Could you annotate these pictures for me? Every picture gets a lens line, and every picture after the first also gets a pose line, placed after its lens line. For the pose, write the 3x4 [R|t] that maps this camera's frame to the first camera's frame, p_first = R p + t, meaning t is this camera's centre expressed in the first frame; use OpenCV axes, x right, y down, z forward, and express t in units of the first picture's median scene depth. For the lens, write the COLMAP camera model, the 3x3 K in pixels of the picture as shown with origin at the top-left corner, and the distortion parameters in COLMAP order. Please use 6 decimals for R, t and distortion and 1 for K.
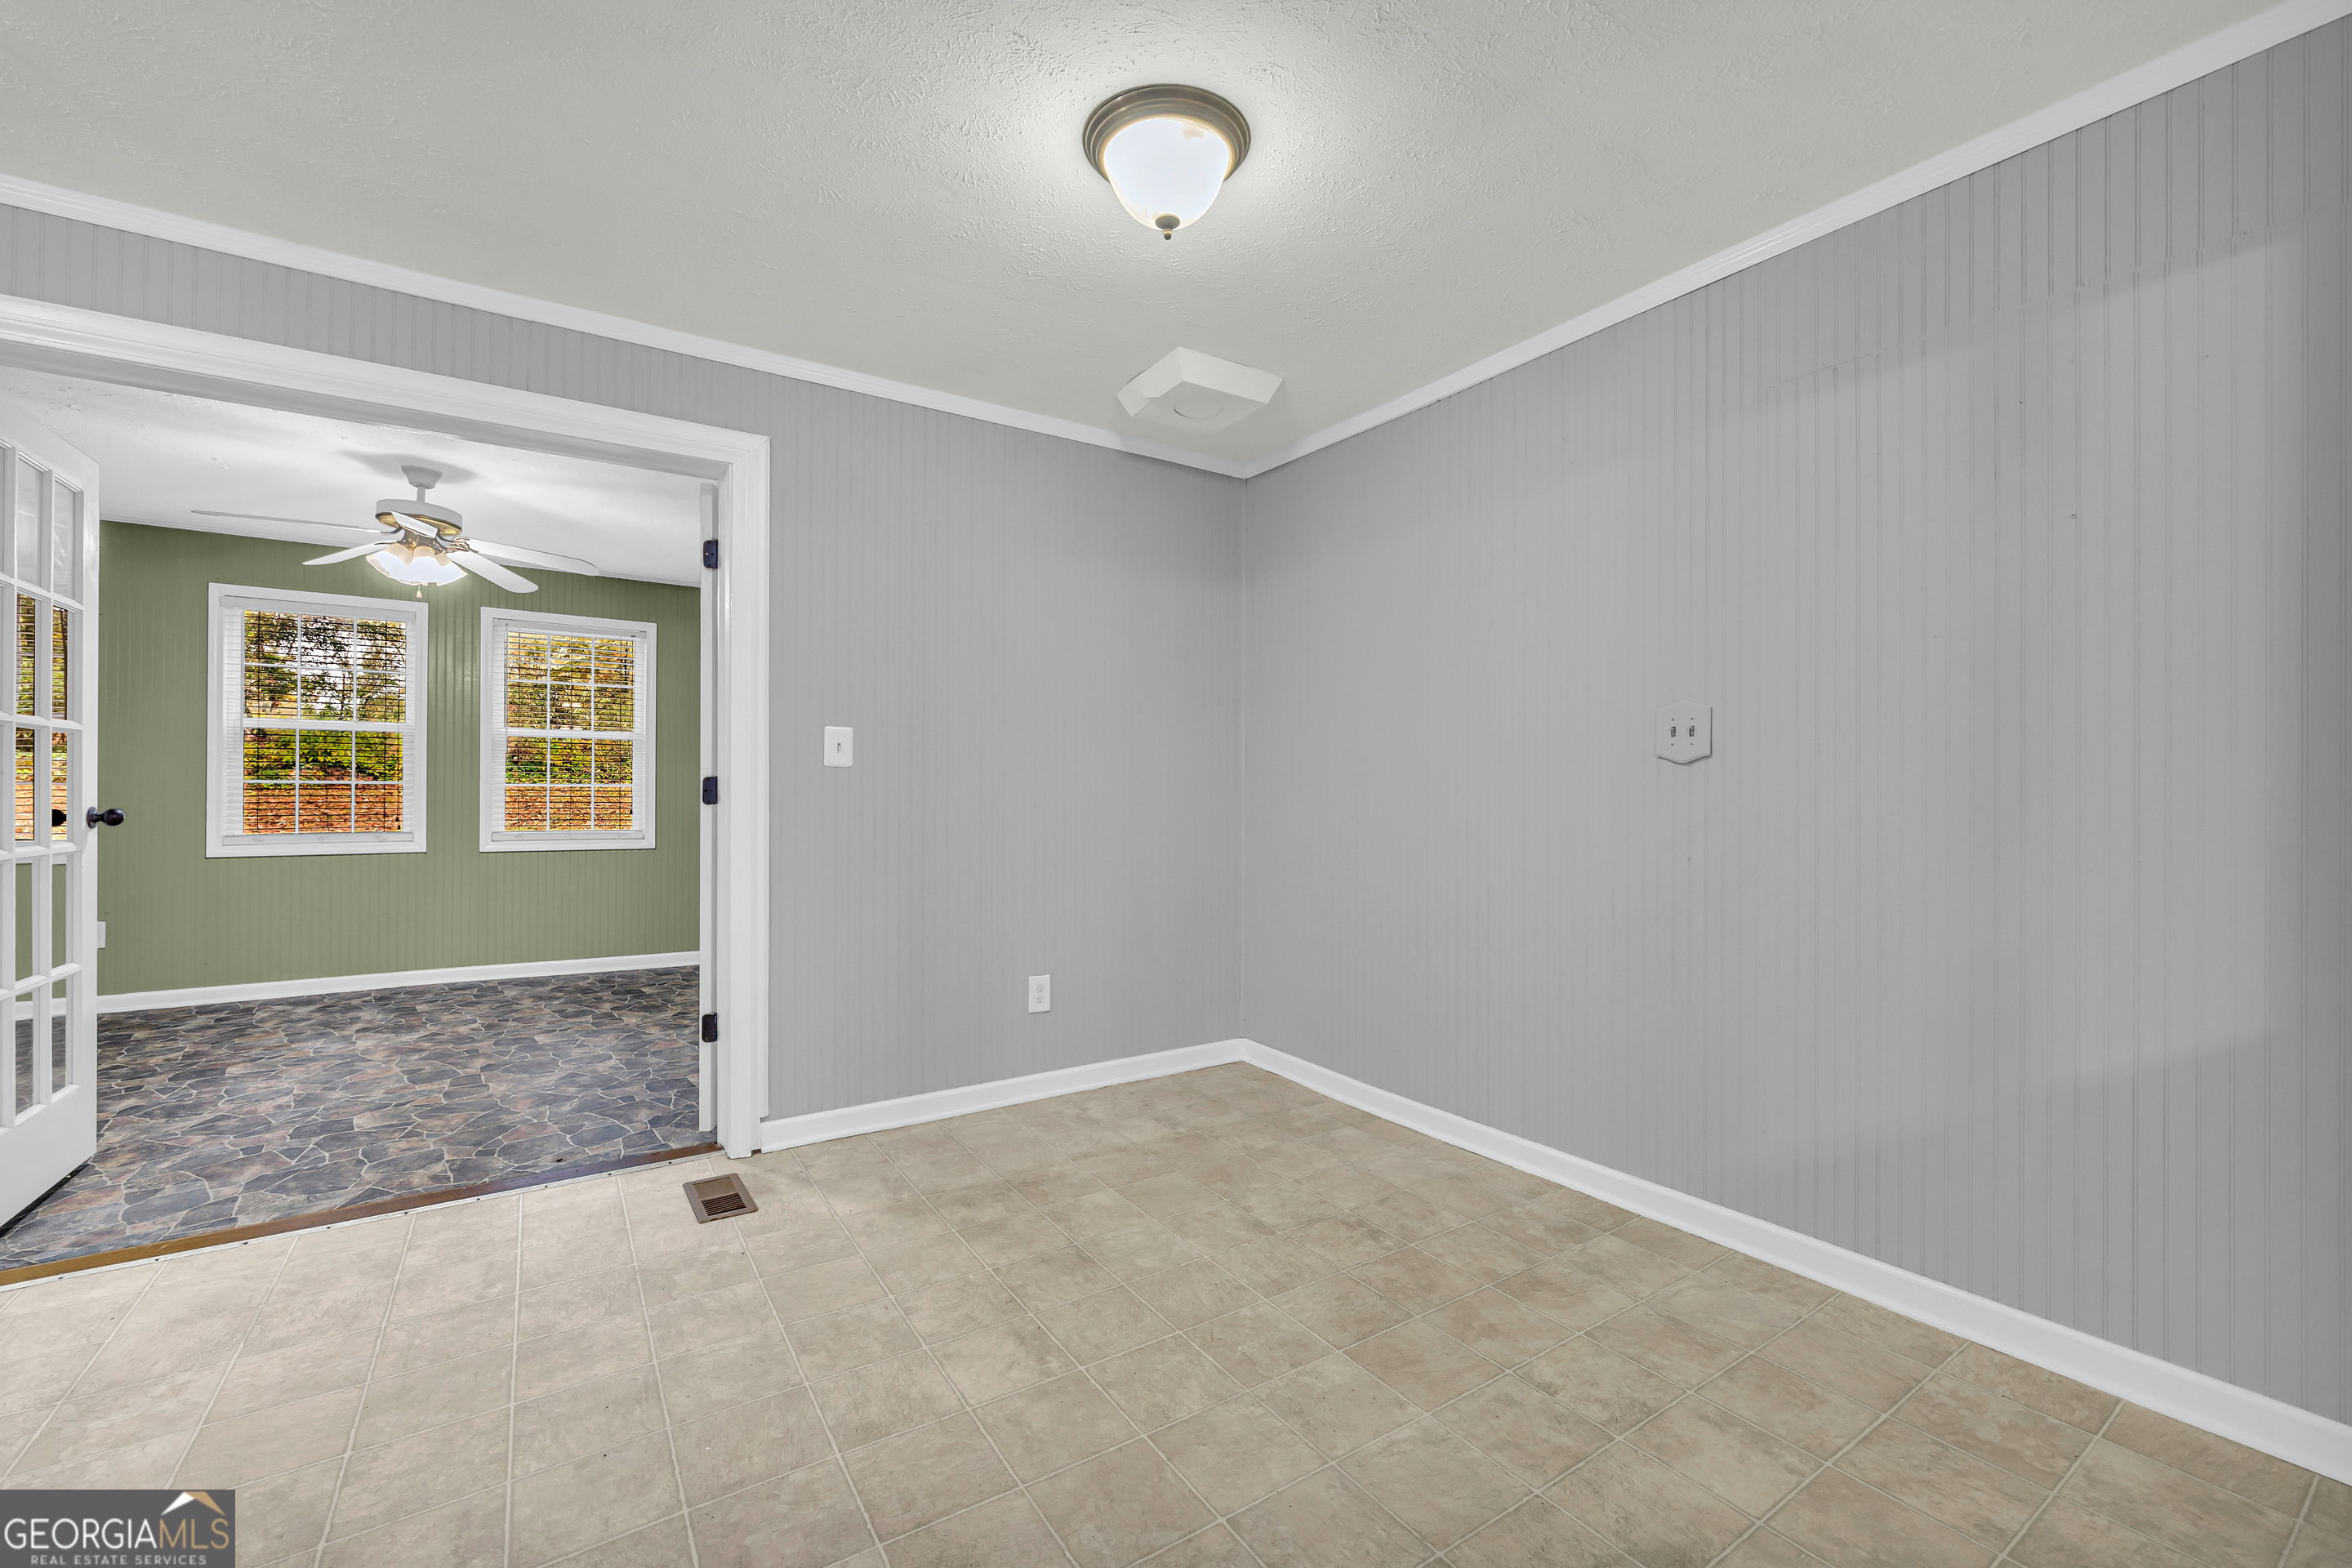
lens RADIAL K [[964.0, 0, 1174.0], [0, 964.0, 789.1], [0, 0, 1]] dist [-0.002951, -0.000400]
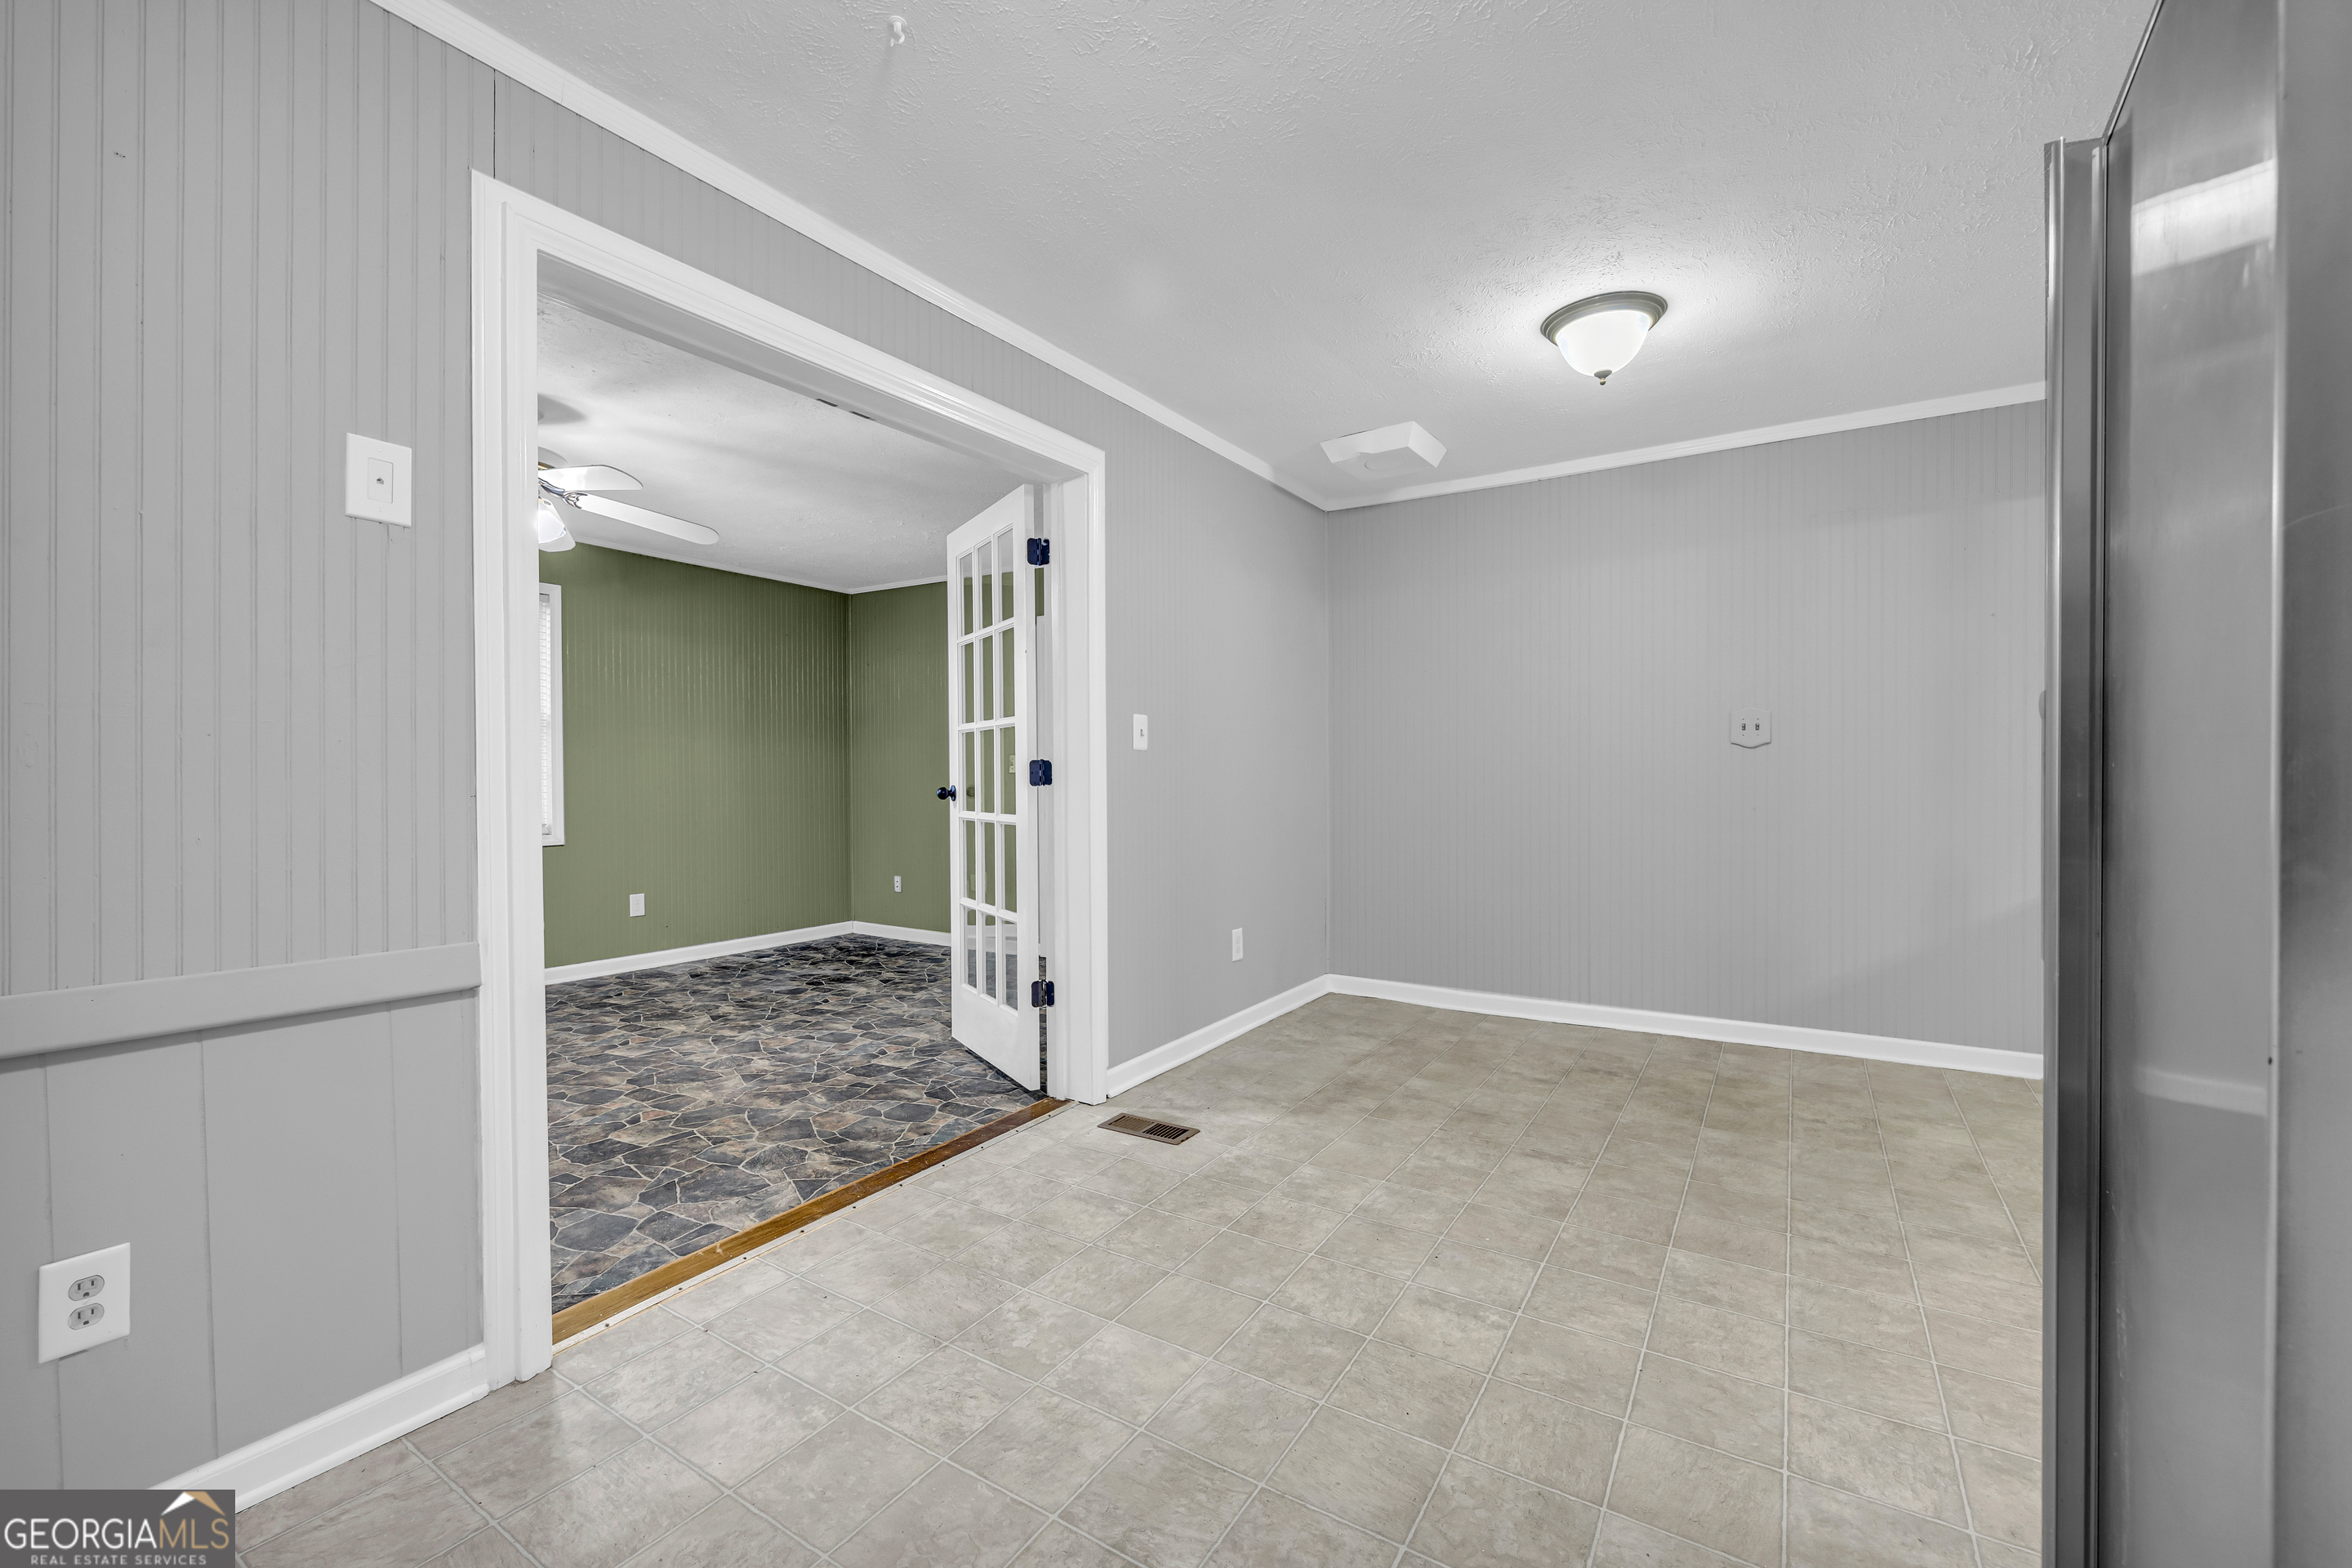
lens RADIAL K [[975.6, 0, 1176.0], [0, 975.6, 784.0], [0, 0, 1]] dist [-0.002365, -0.000094]
pose [[0.914913, -0.015177, 0.403367, -0.826333], [0.010496, 0.999850, 0.013813, 0.000717], [-0.403516, -0.008404, 0.914934, -0.059937]]
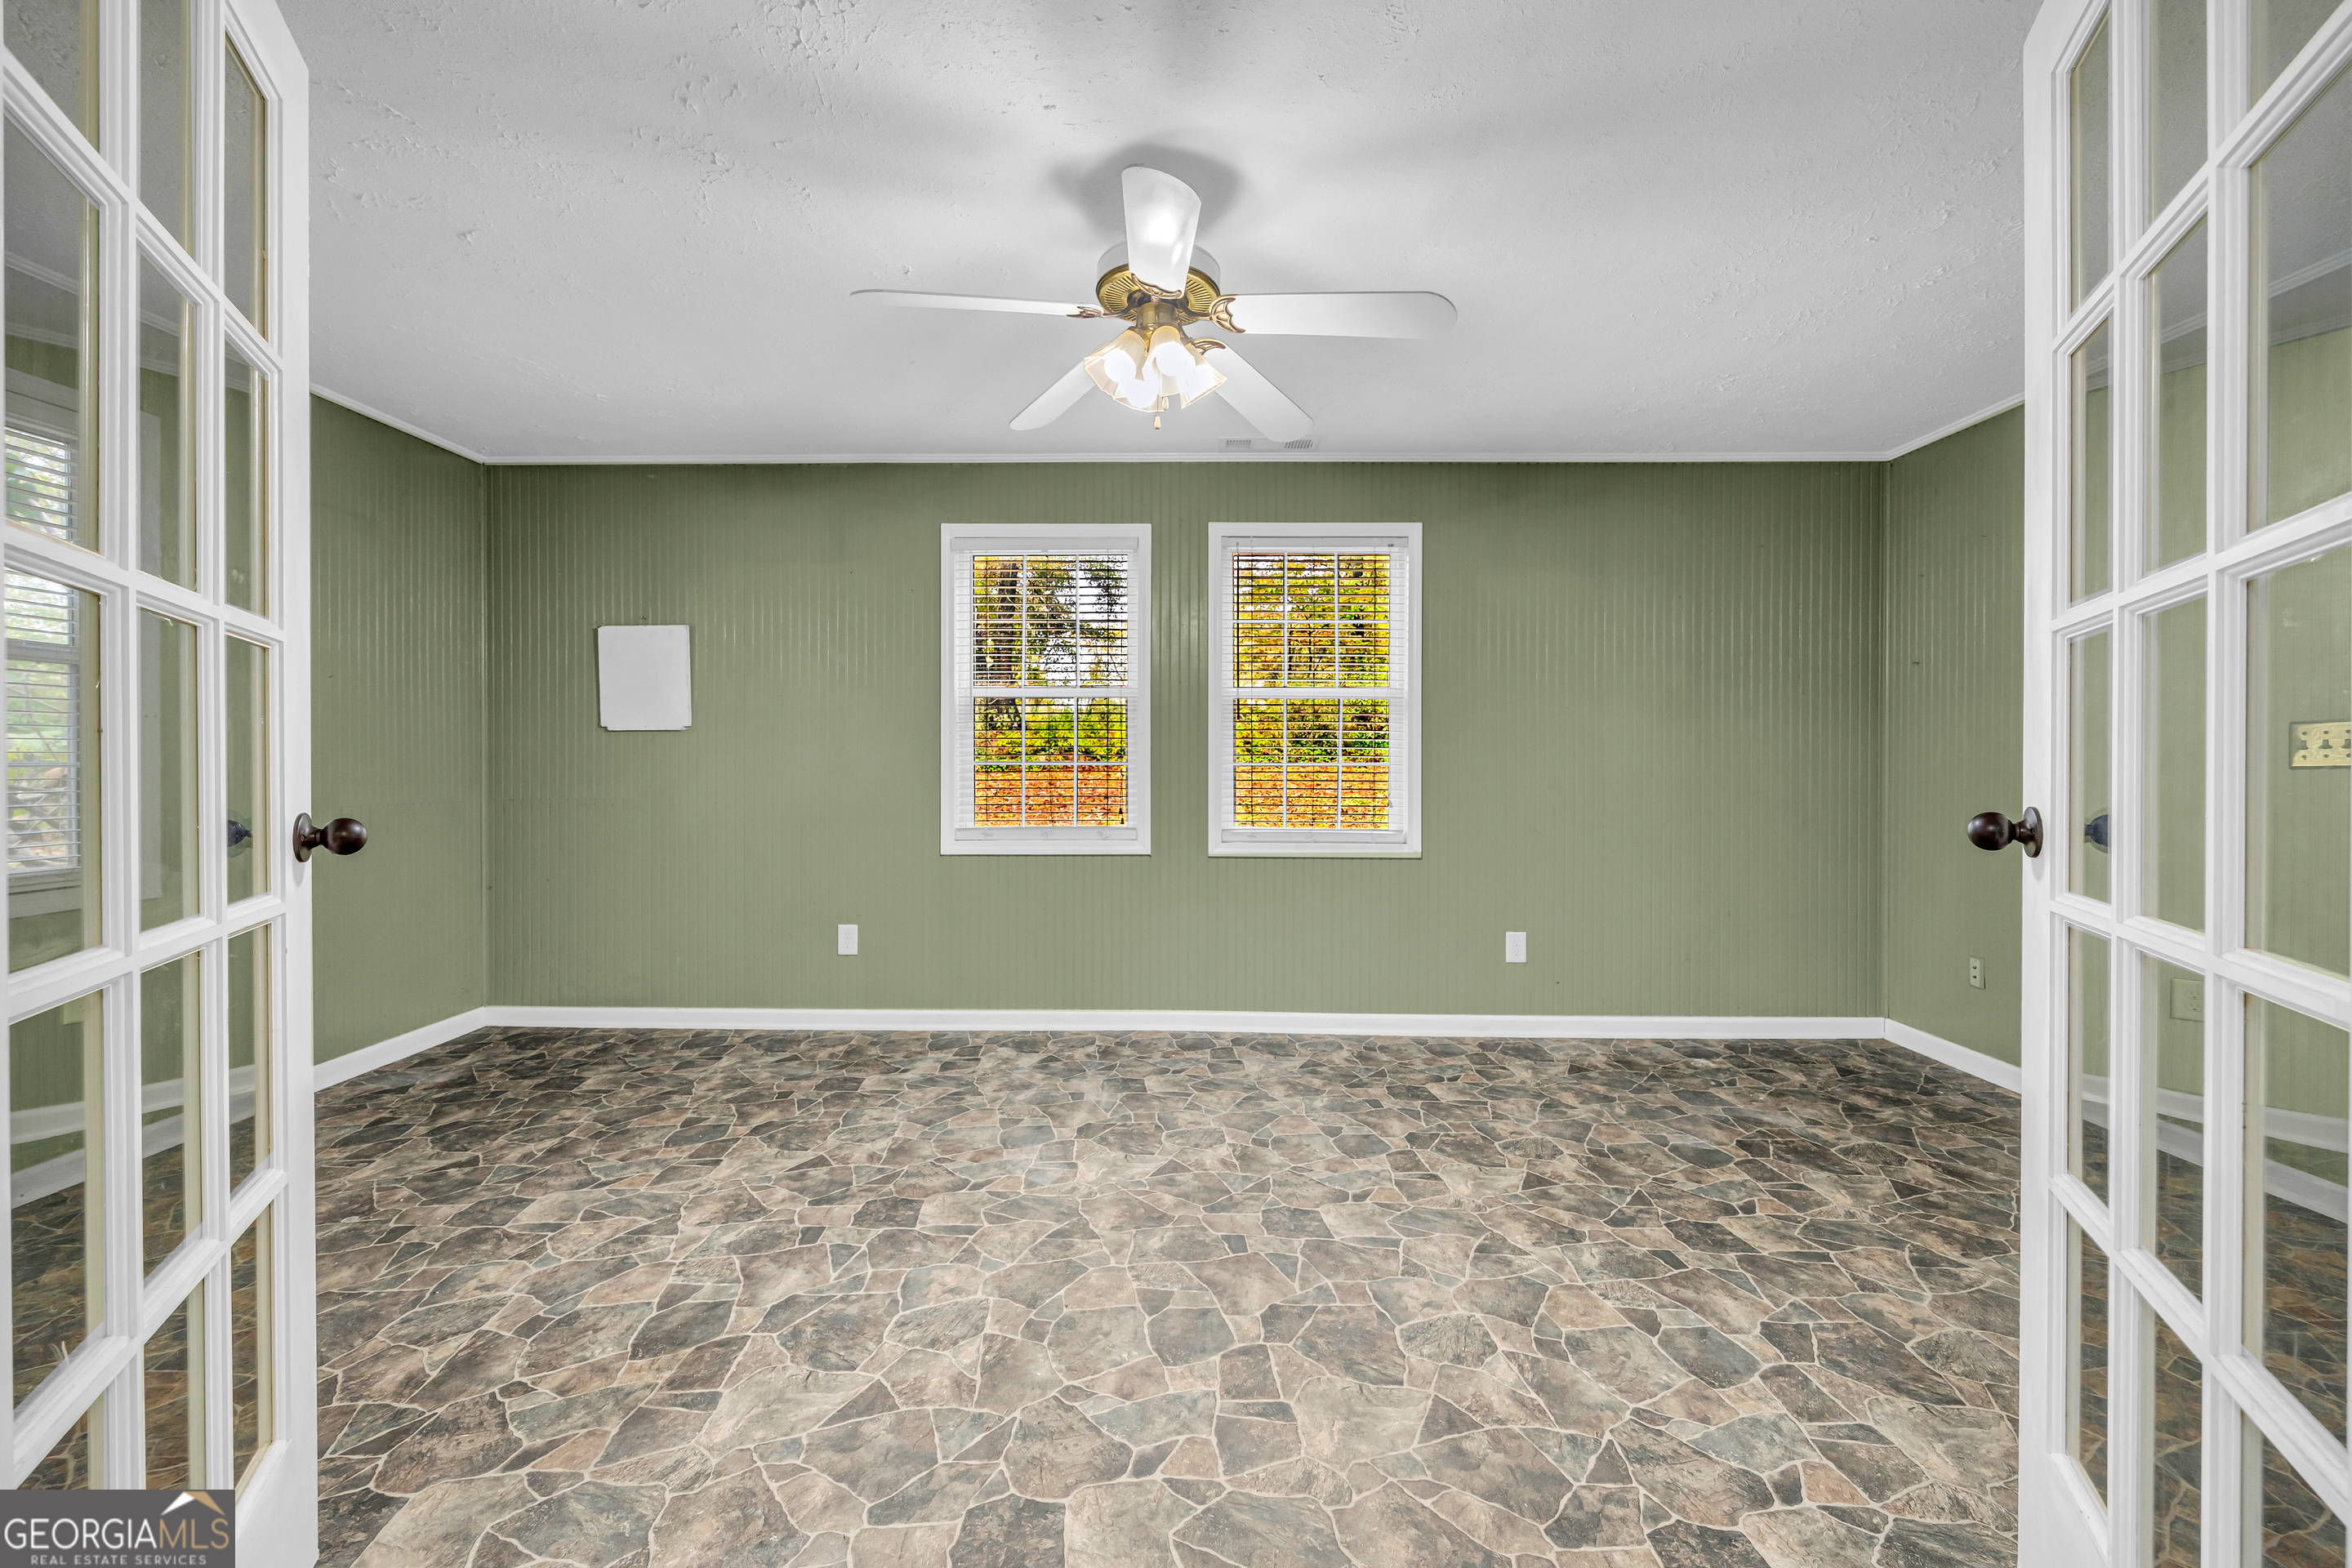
lens RADIAL K [[962.5, 0, 1176.2], [0, 962.5, 773.9], [0, 0, 1]] dist [-0.001169, 0.000074]
pose [[0.818873, -0.002406, -0.573970, -0.625299], [0.004870, 0.999984, 0.002756, 0.000413], [0.573954, -0.005052, 0.818872, 0.751579]]
